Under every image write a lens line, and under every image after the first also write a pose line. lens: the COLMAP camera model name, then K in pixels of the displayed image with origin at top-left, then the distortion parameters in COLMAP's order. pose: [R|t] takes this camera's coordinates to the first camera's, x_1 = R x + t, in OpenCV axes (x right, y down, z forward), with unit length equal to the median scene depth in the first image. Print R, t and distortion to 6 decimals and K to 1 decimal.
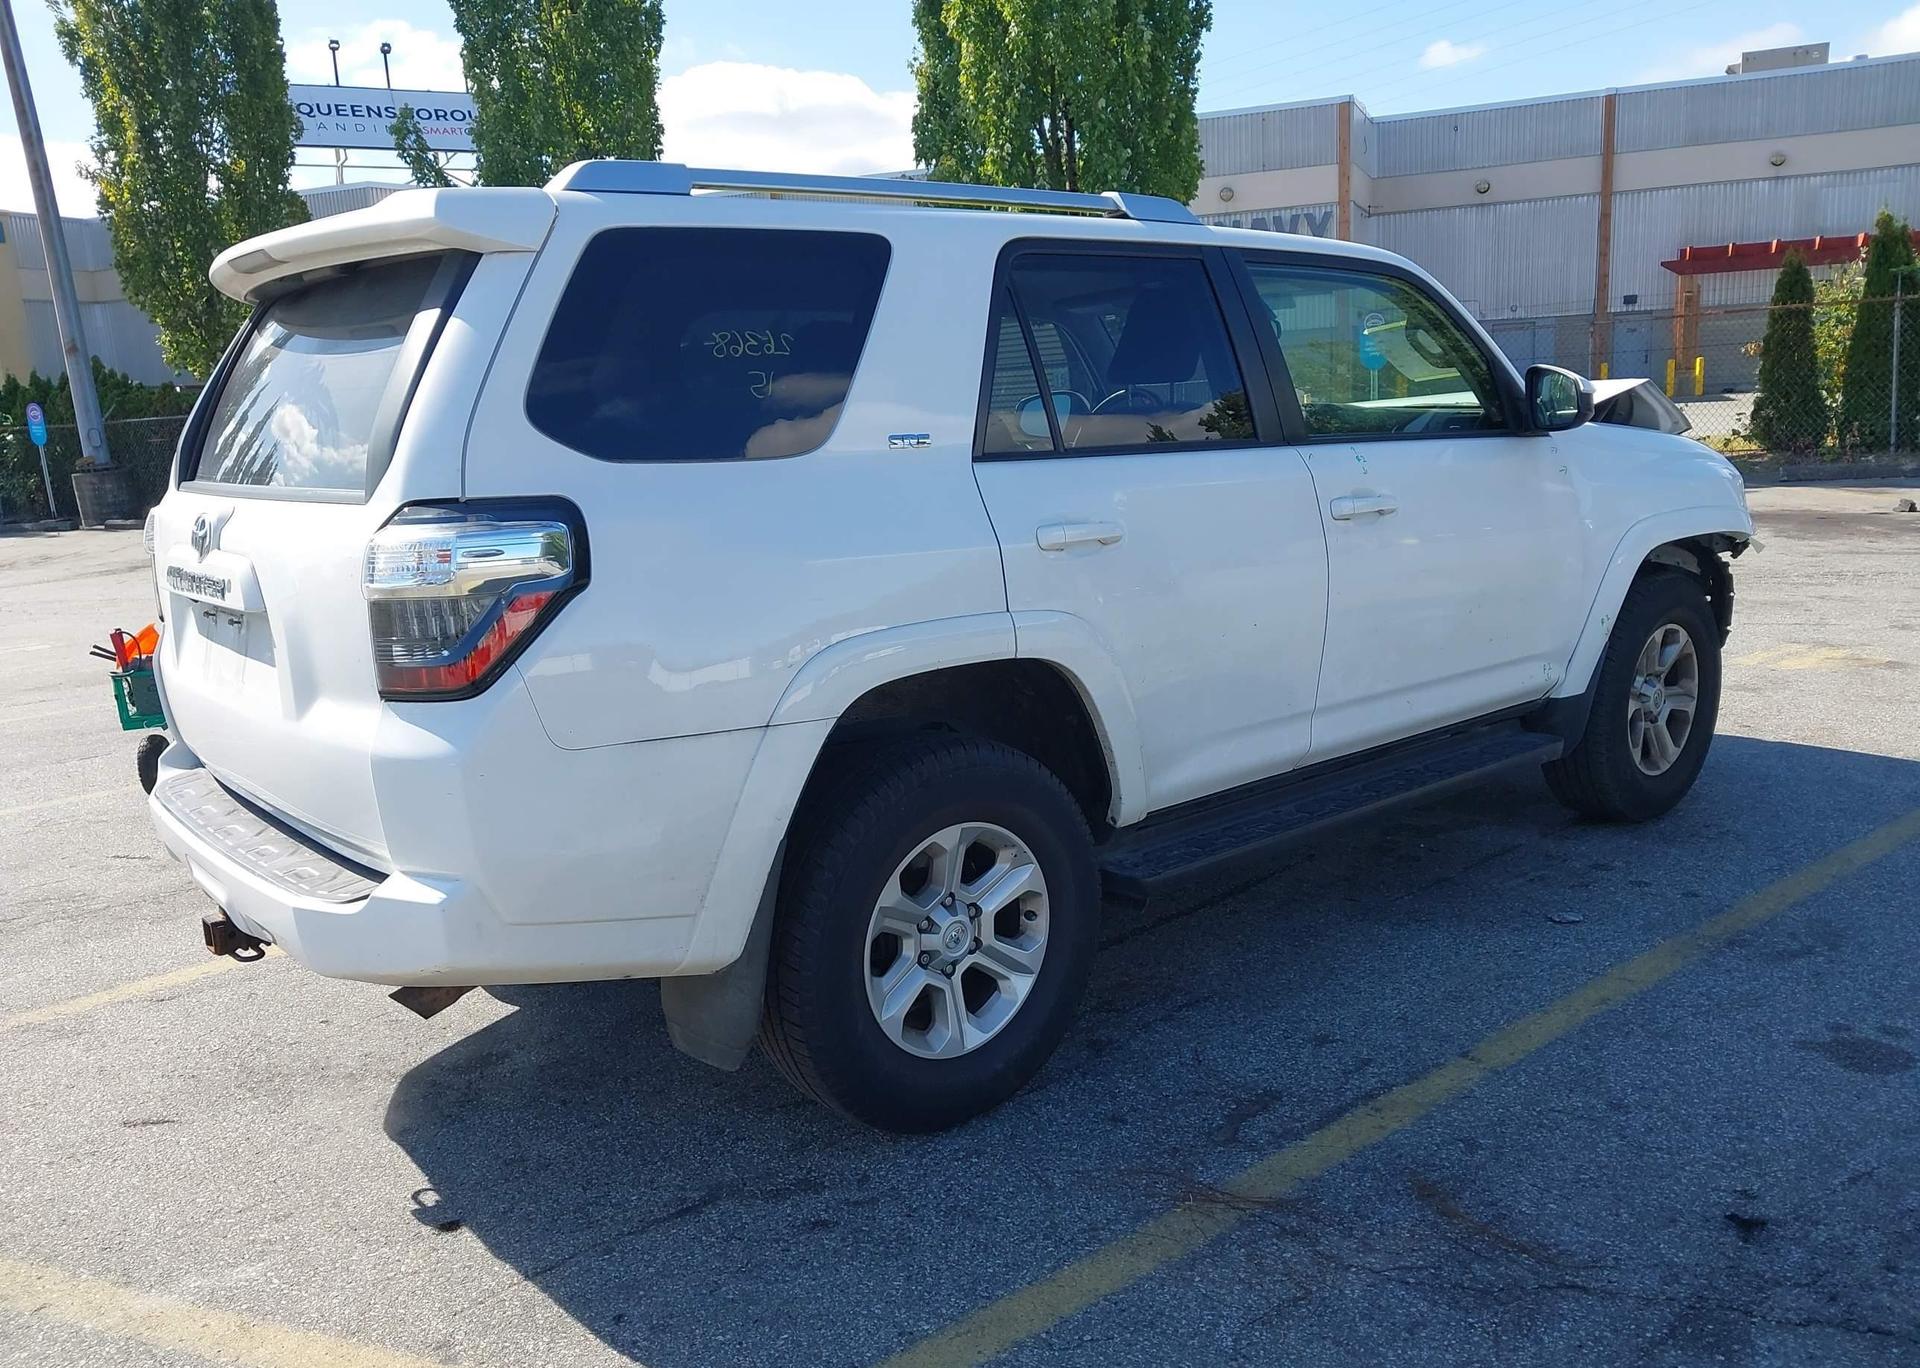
lens RADIAL K [[1519.4, 0, 969.5], [0, 1519.4, 695.9], [0, 0, 1]] dist [0.007063, -0.008687]
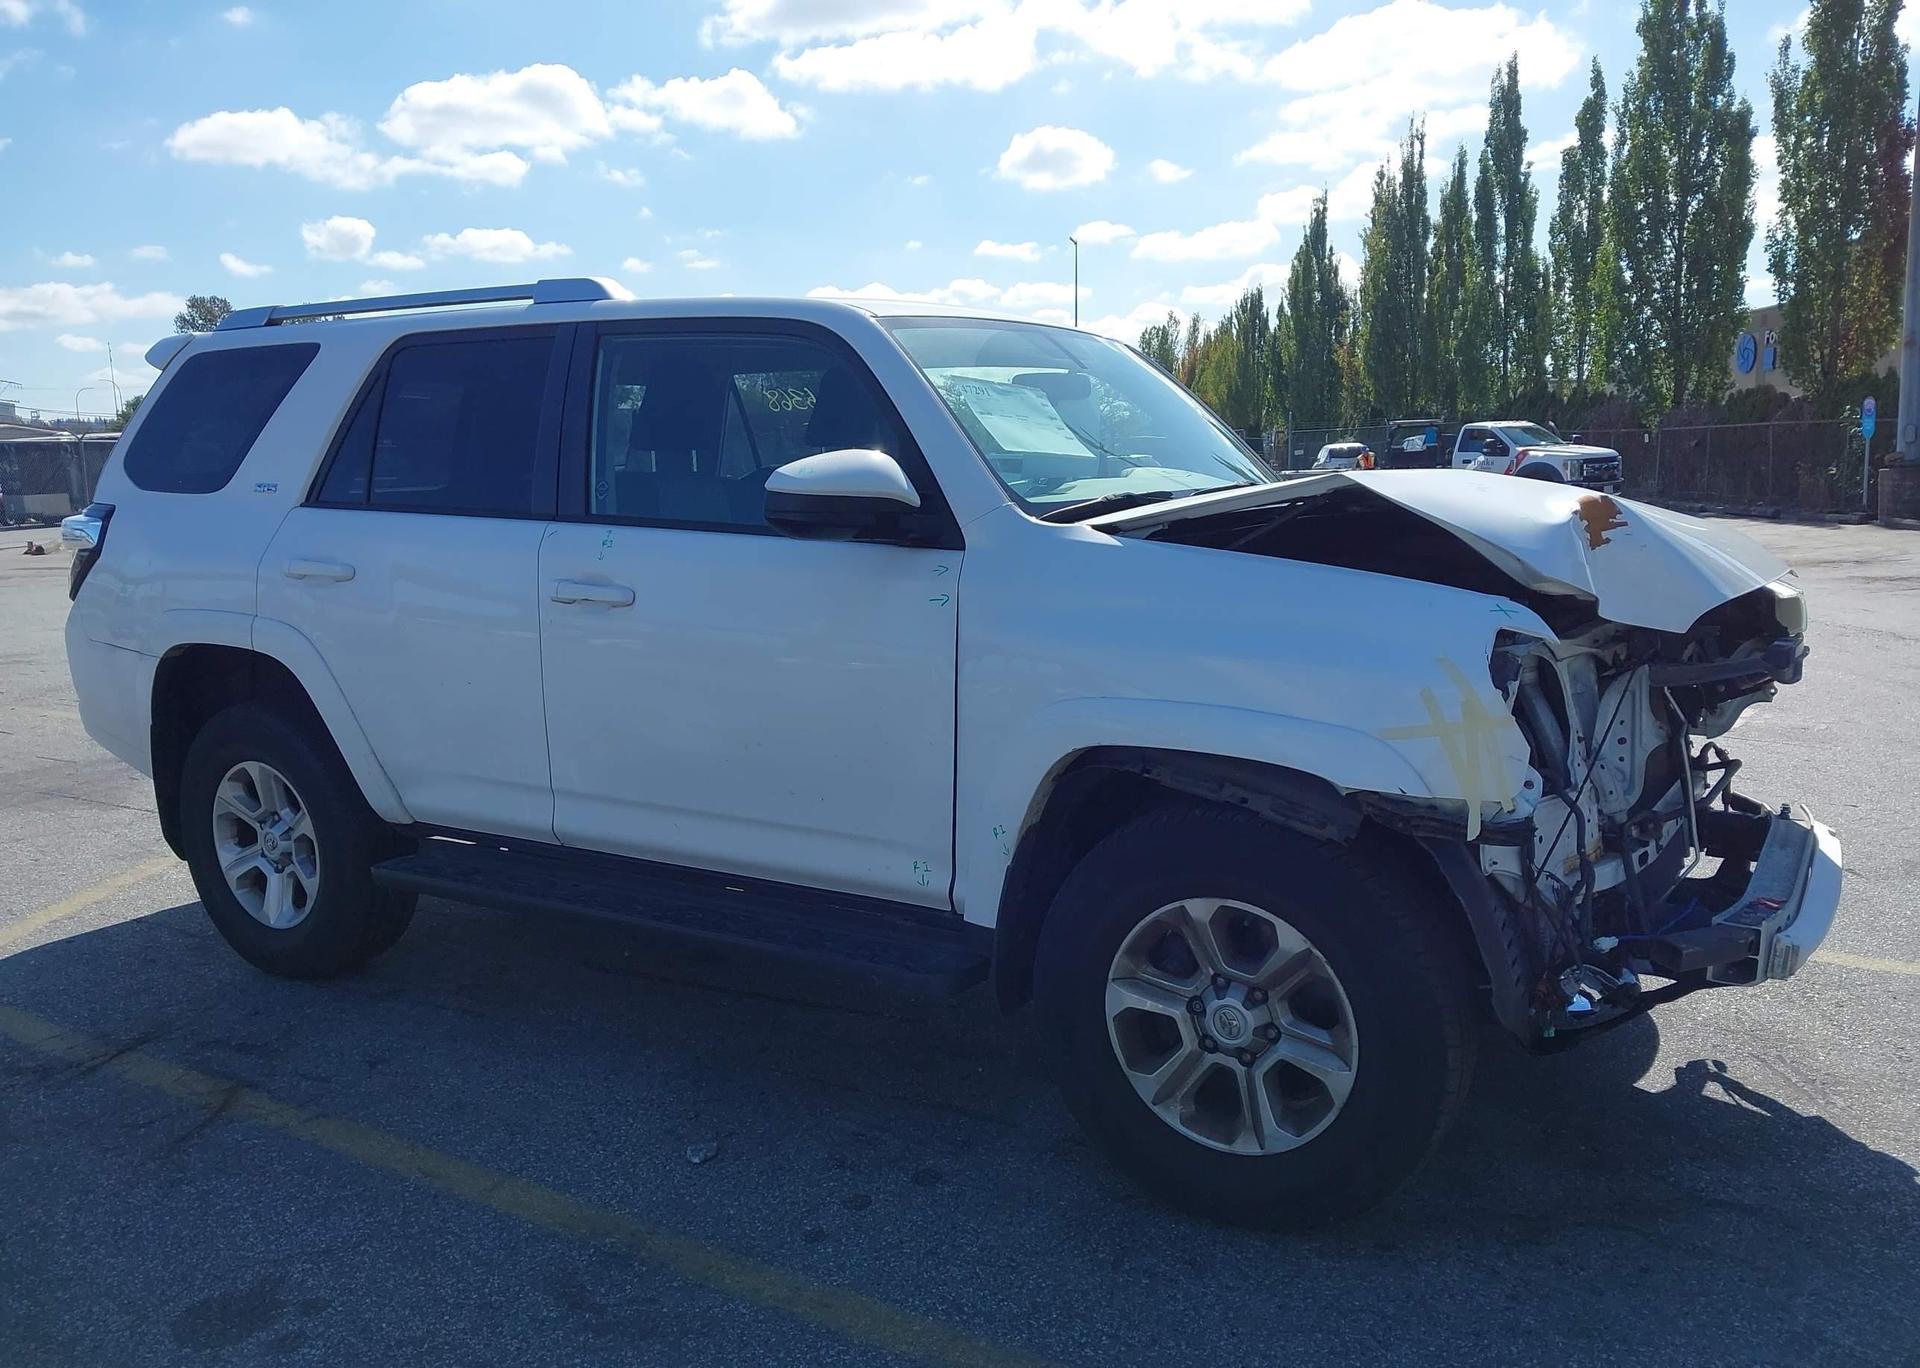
lens RADIAL K [[1515.3, 0, 968.9], [0, 1515.3, 690.1], [0, 0, 1]] dist [0.012898, -0.006238]
pose [[0.317966, 0.188651, -0.929144, 1.062440], [-0.180955, 0.974064, 0.135846, -0.206898], [0.930673, 0.124939, 0.343857, 0.789508]]
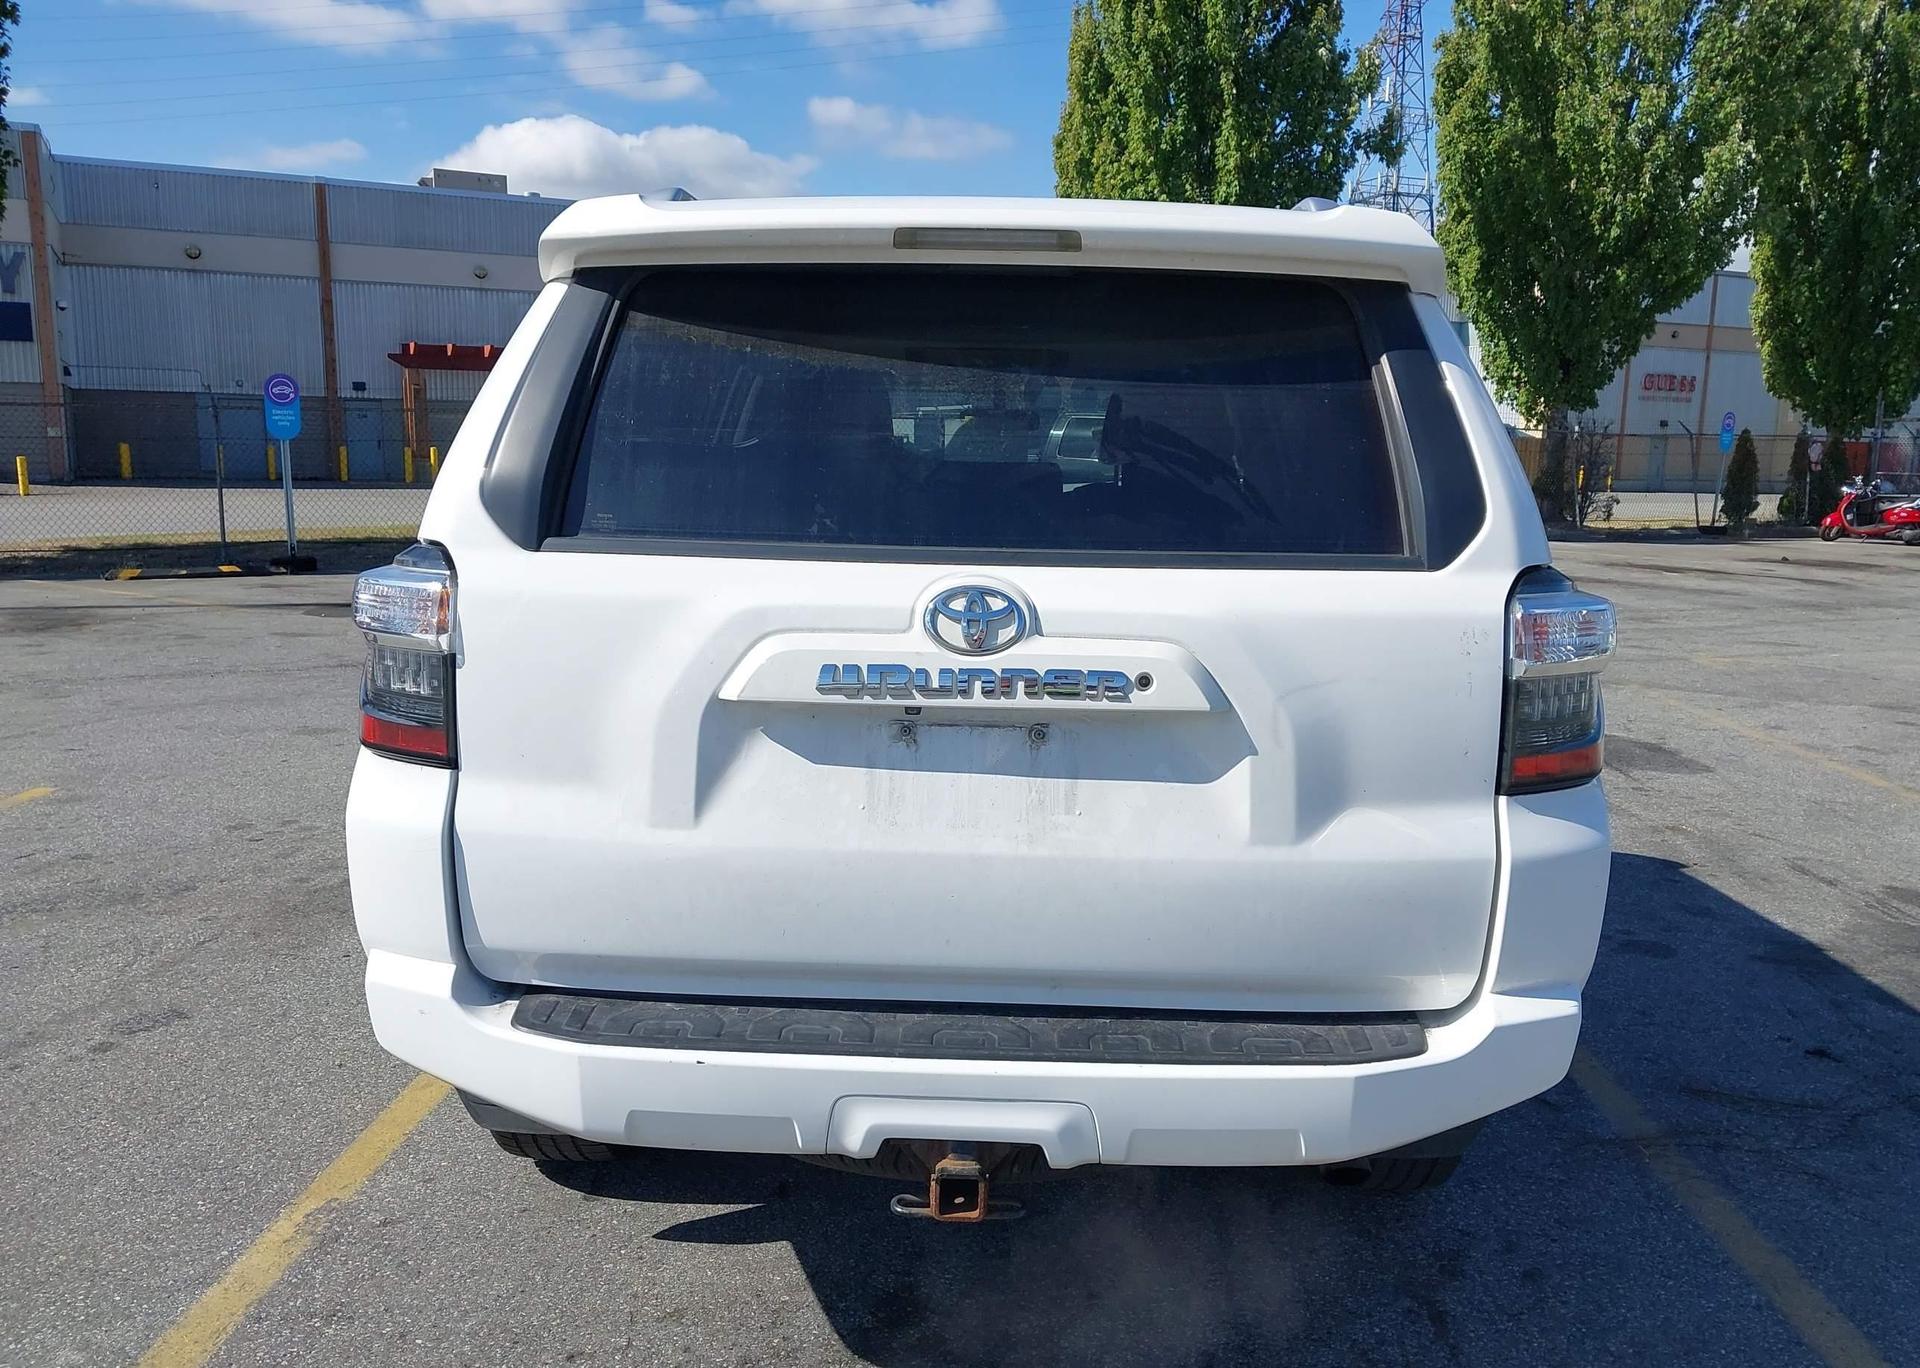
lens RADIAL K [[1519.4, 0, 969.5], [0, 1519.4, 695.9], [0, 0, 1]] dist [0.007063, -0.008687]
pose [[0.661928, -0.054962, 0.747550, -0.702086], [0.095301, 0.995385, -0.011201, -0.040583], [-0.743484, 0.078657, 0.664112, 0.369691]]
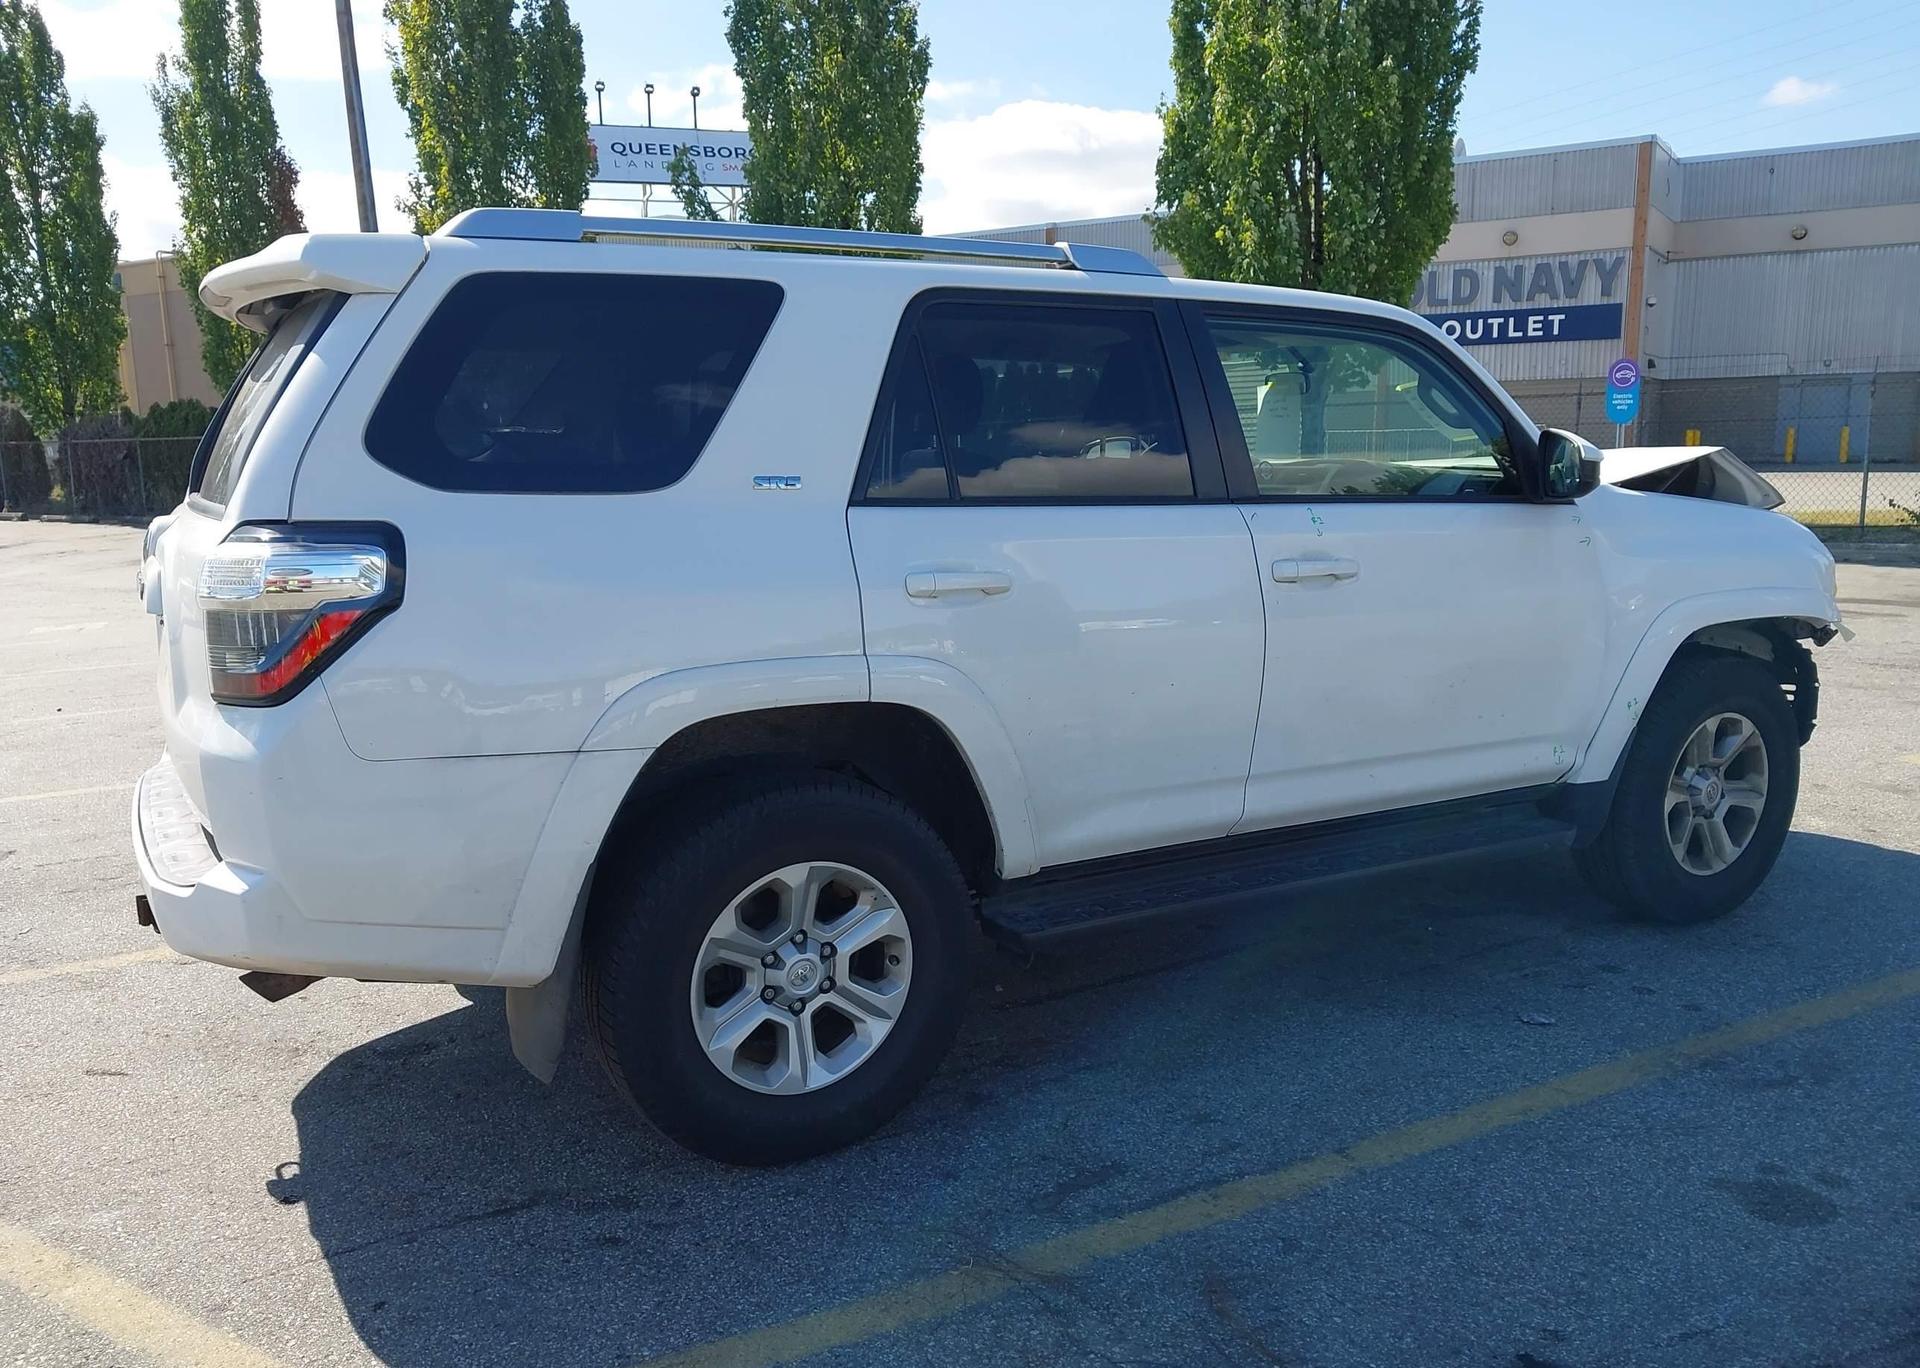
lens RADIAL K [[1519.4, 0, 969.5], [0, 1519.4, 695.9], [0, 0, 1]] dist [0.007063, -0.008687]
pose [[0.982768, 0.064808, -0.173109, 0.188684], [-0.068692, 0.997501, -0.016537, -0.011989], [0.171605, 0.028143, 0.984764, 0.013996]]
